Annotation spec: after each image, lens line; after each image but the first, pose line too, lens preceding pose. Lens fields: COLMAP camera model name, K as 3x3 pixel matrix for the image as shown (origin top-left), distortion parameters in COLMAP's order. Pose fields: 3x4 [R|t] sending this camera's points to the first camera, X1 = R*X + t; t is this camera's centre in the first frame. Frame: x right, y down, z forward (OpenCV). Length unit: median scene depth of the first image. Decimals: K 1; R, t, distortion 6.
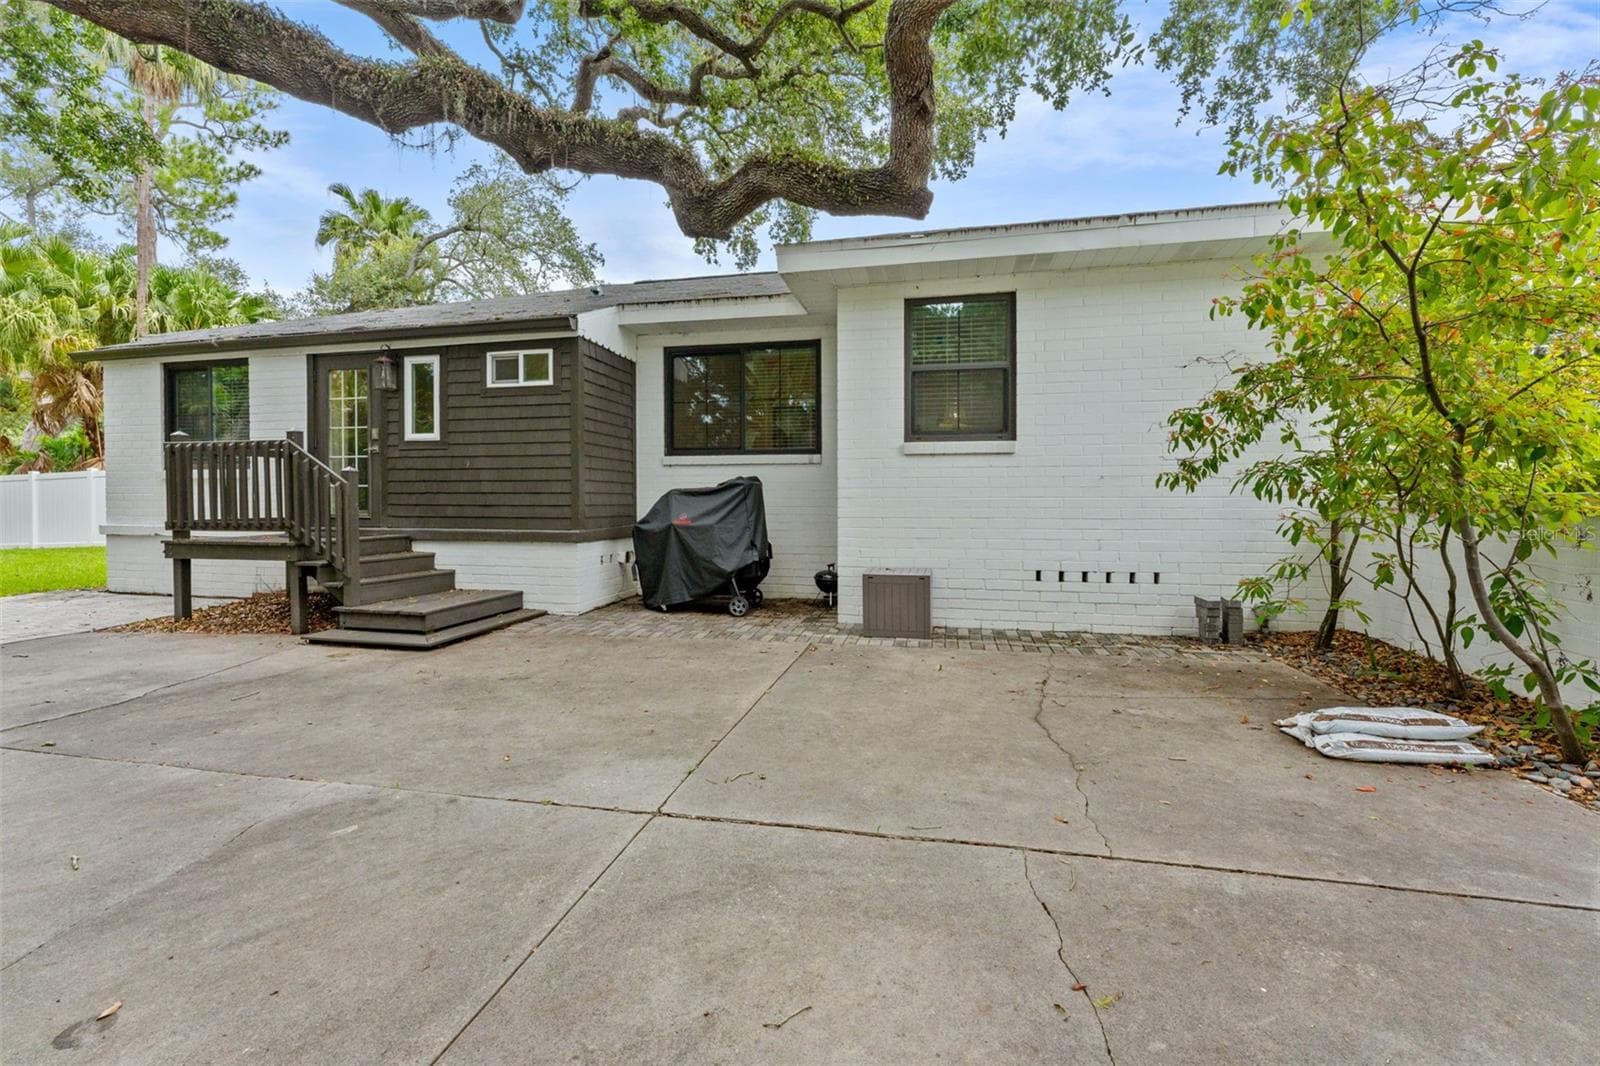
lens RADIAL K [[639.4, 0, 799.2], [0, 639.4, 507.0], [0, 0, 1]] dist [-0.001211, 0.000234]
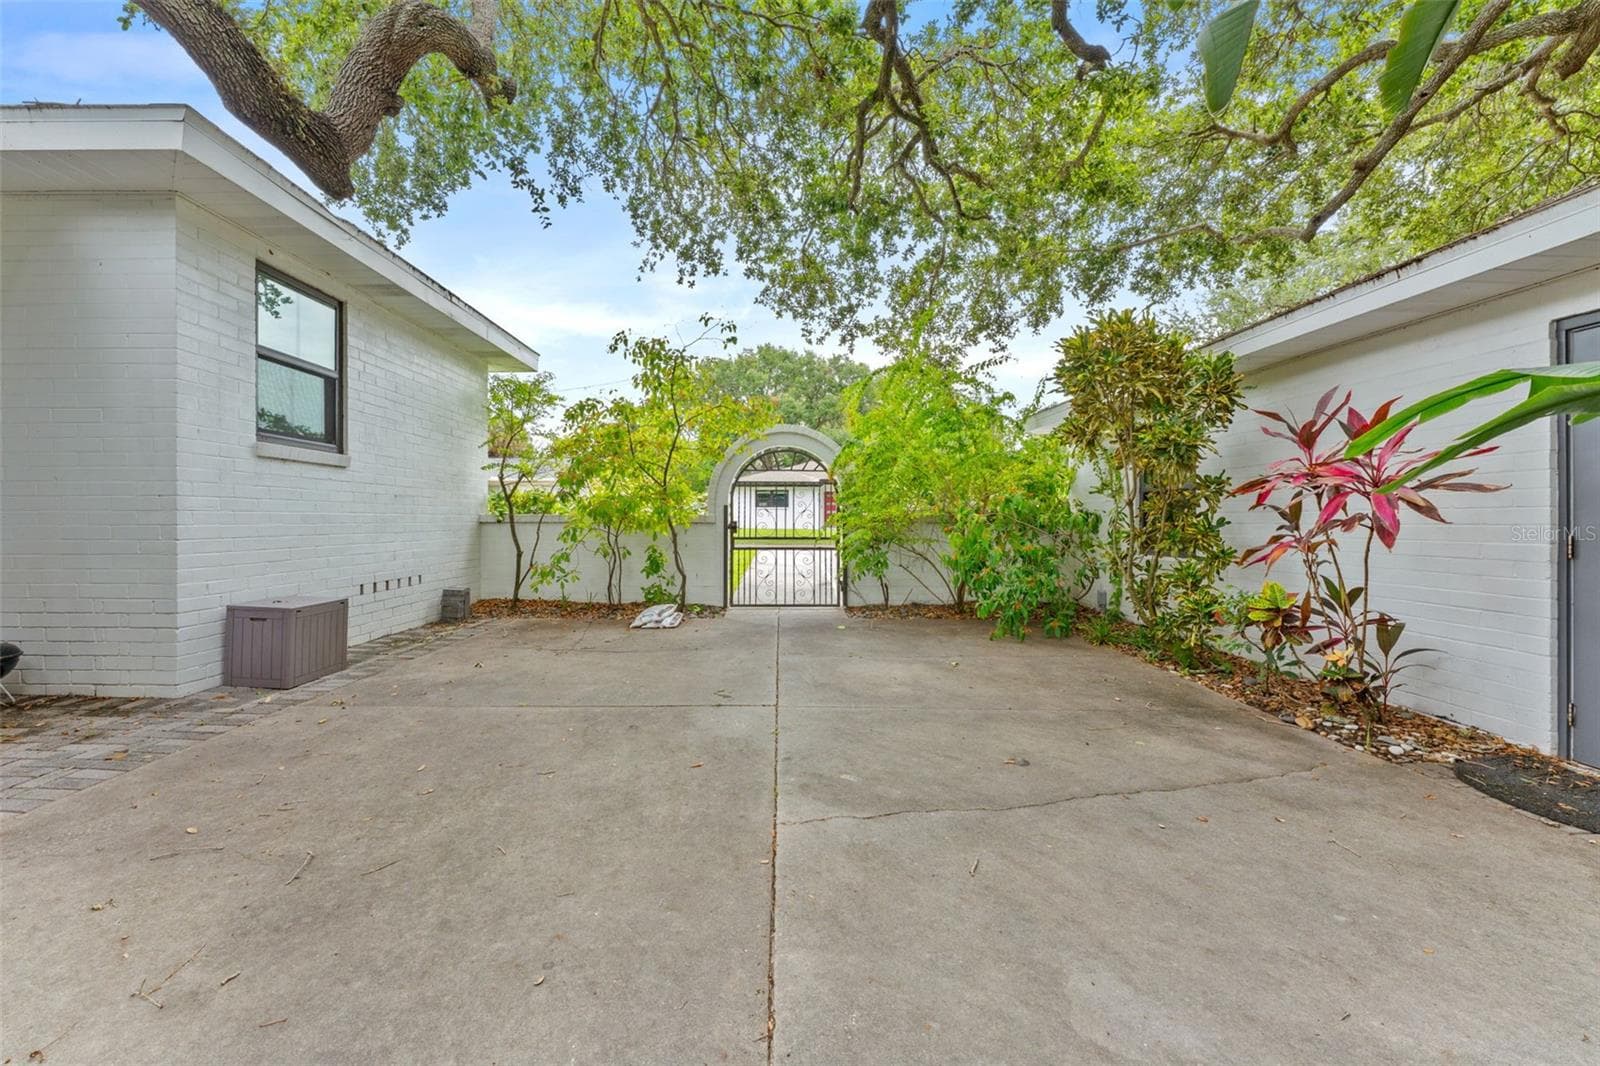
lens RADIAL K [[642.9, 0, 776.1], [0, 642.9, 522.0], [0, 0, 1]] dist [-0.000762, 0.000114]
pose [[-0.212367, -0.001780, 0.977188, -0.783187], [0.008713, 0.999955, 0.003715, 0.001848], [-0.977151, 0.009303, -0.212342, 0.577076]]
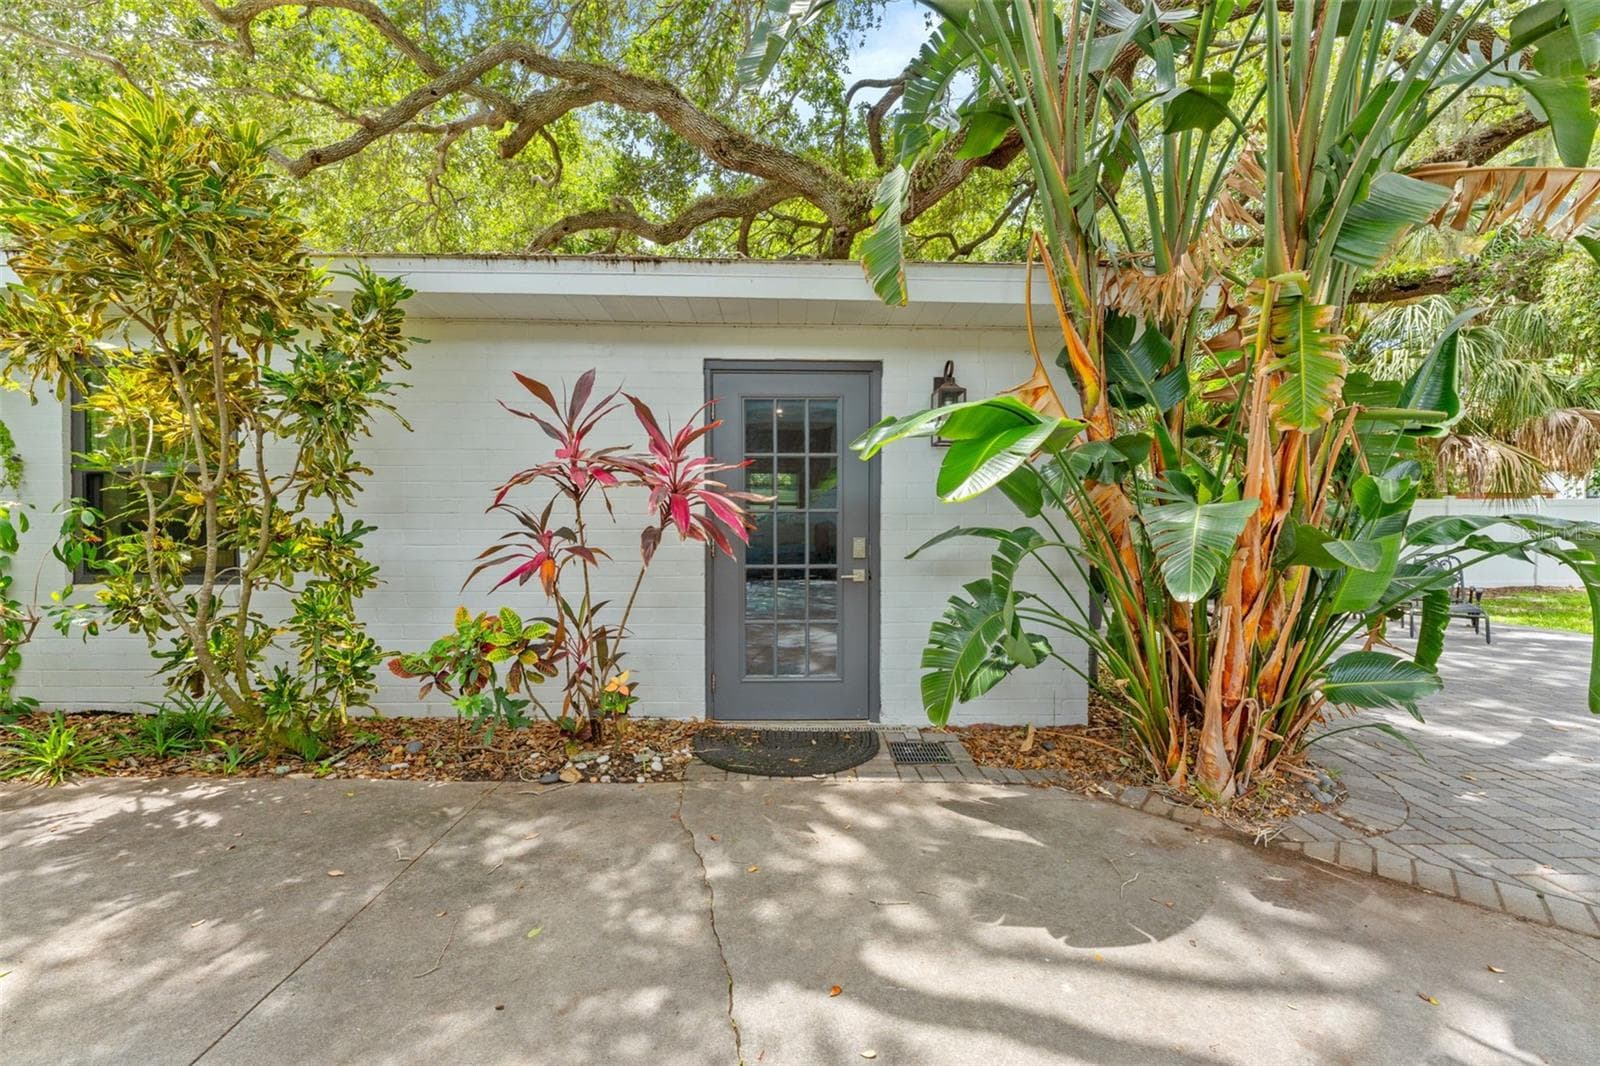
lens RADIAL K [[631.8, 0, 800.0], [0, 631.8, 533.0], [0, 0, 1]] dist [-0.004955, 0.000435]
pose [[-0.968208, 0.001070, -0.250143, -0.313492], [-0.005739, 0.999633, 0.026493, -0.002244], [0.250079, 0.027086, -0.967846, 0.462123]]
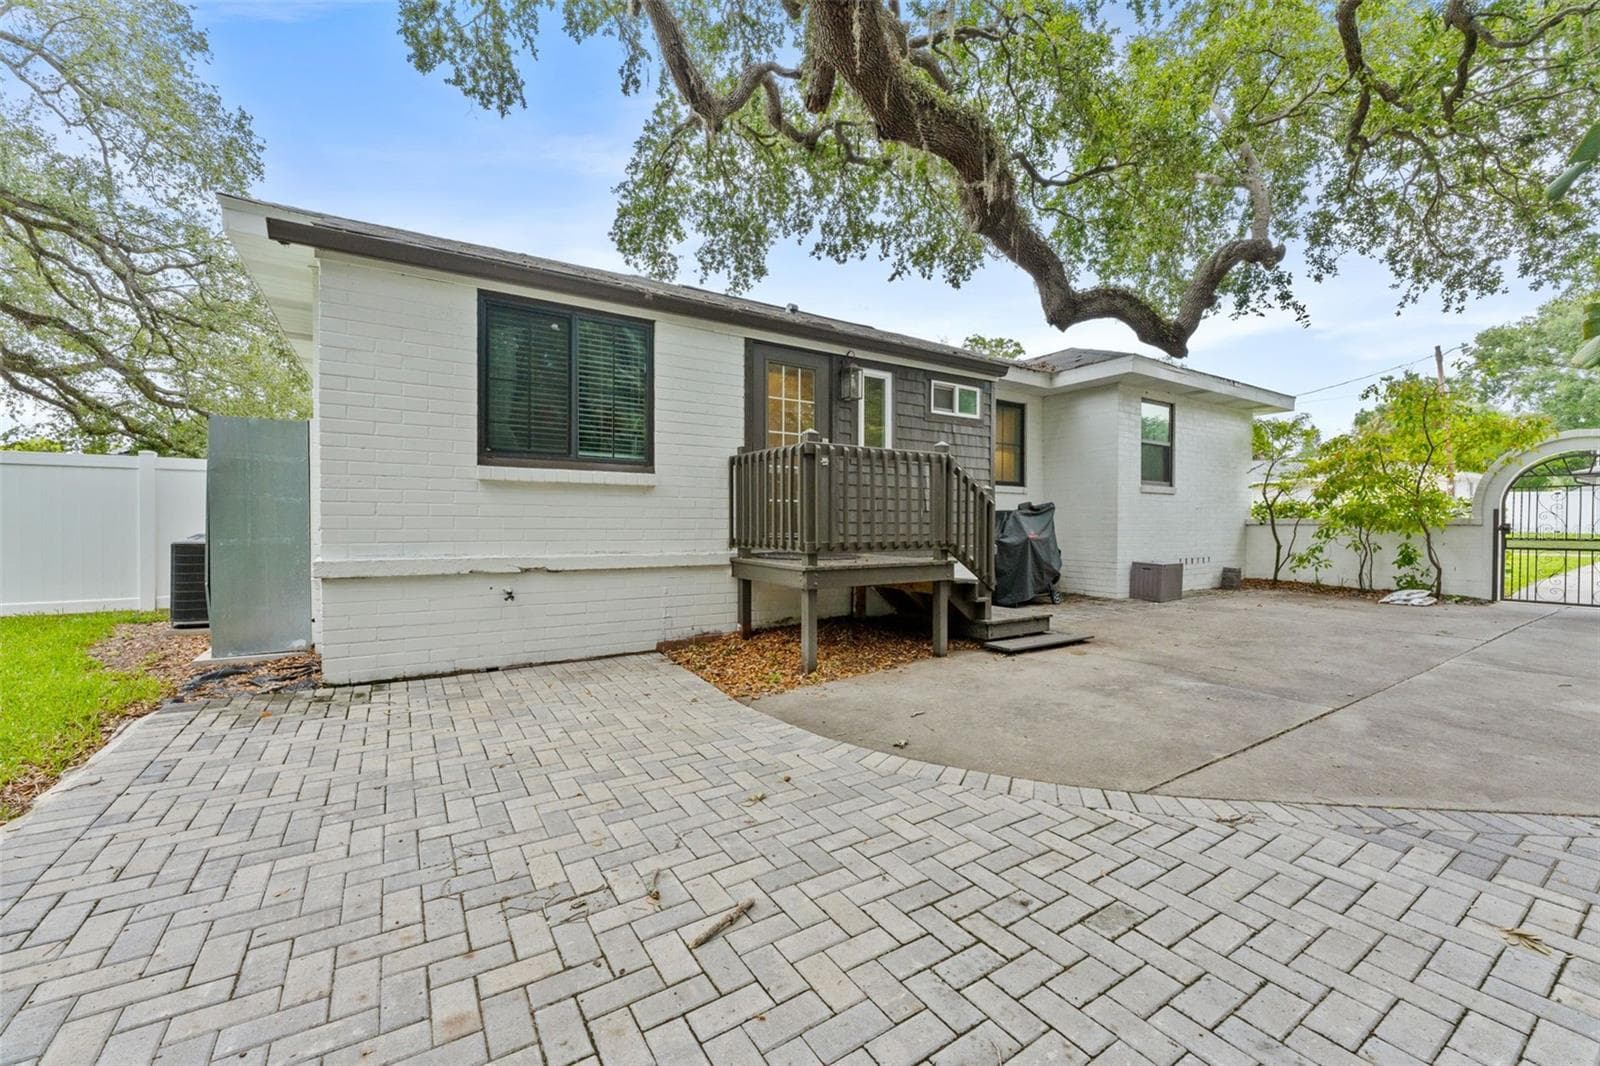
lens RADIAL K [[631.8, 0, 800.0], [0, 631.8, 533.0], [0, 0, 1]] dist [-0.004955, 0.000435]
pose [[0.704057, -0.009874, 0.710075, -1.711764], [0.006129, 0.999951, 0.007829, 0.005152], [-0.710117, -0.001160, 0.704083, 0.508092]]
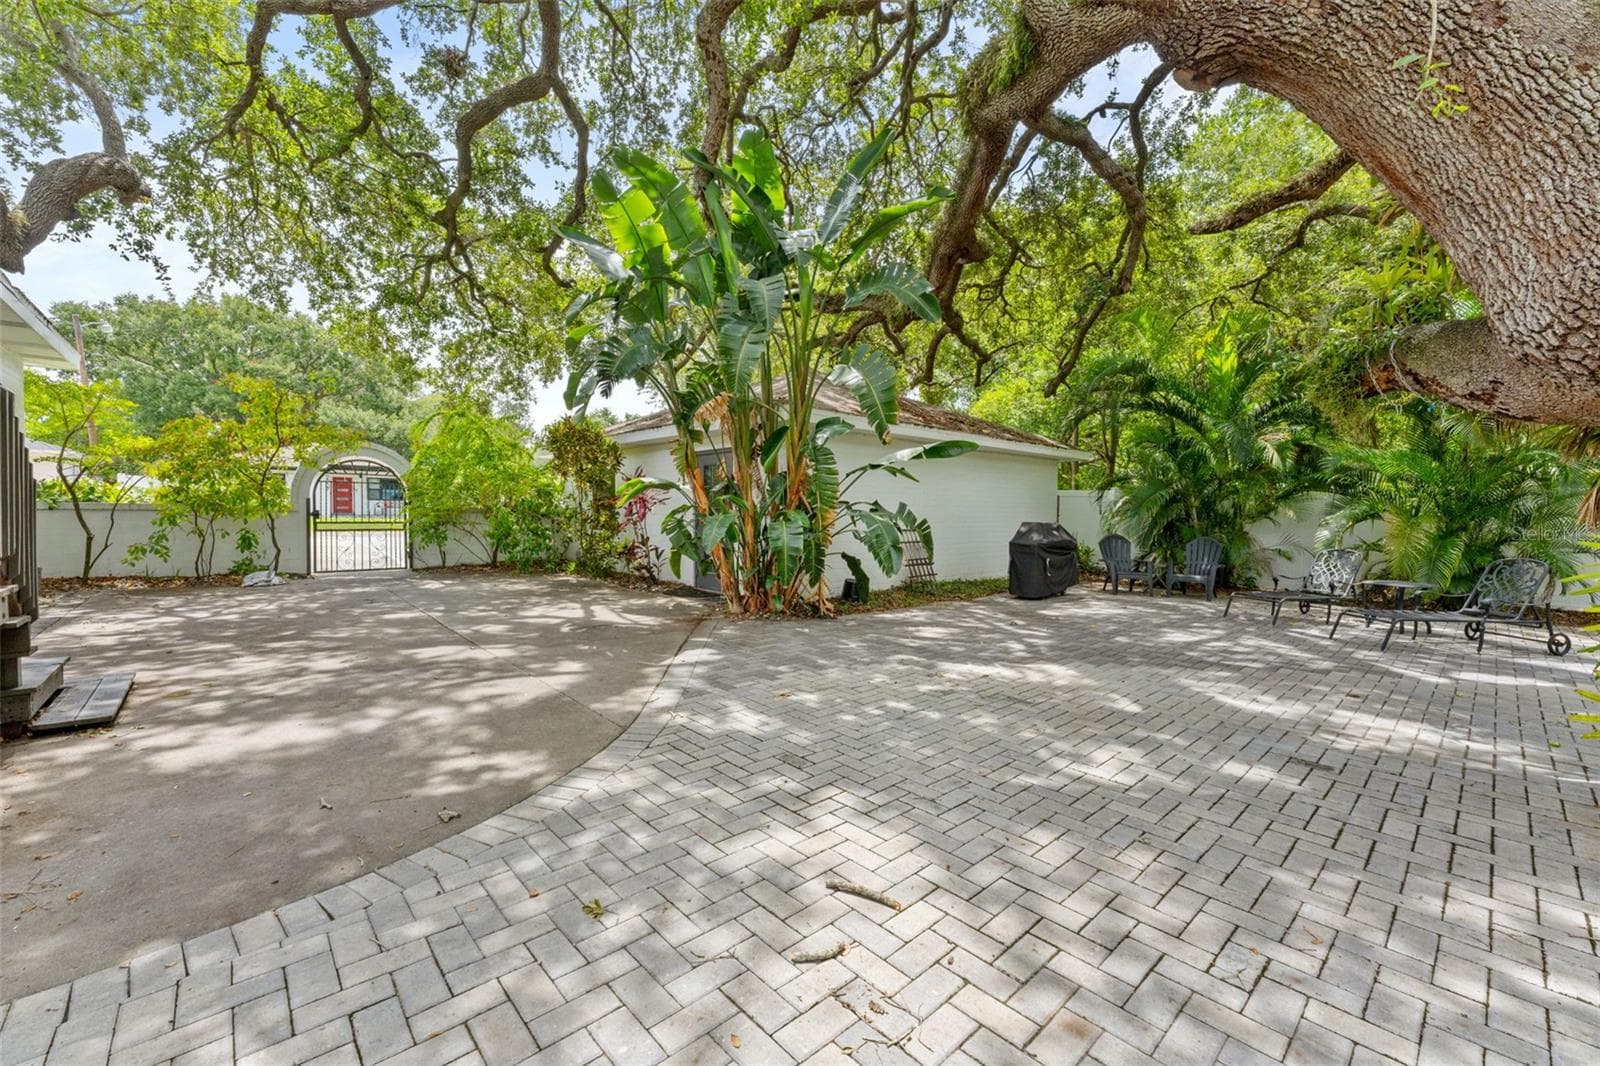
lens RADIAL K [[631.8, 0, 800.0], [0, 631.8, 533.0], [0, 0, 1]] dist [-0.004955, 0.000435]
pose [[-0.815392, -0.027605, 0.578250, -1.682294], [-0.004299, 0.999124, 0.041635, -0.012411], [-0.578893, 0.031463, -0.814796, 1.087128]]
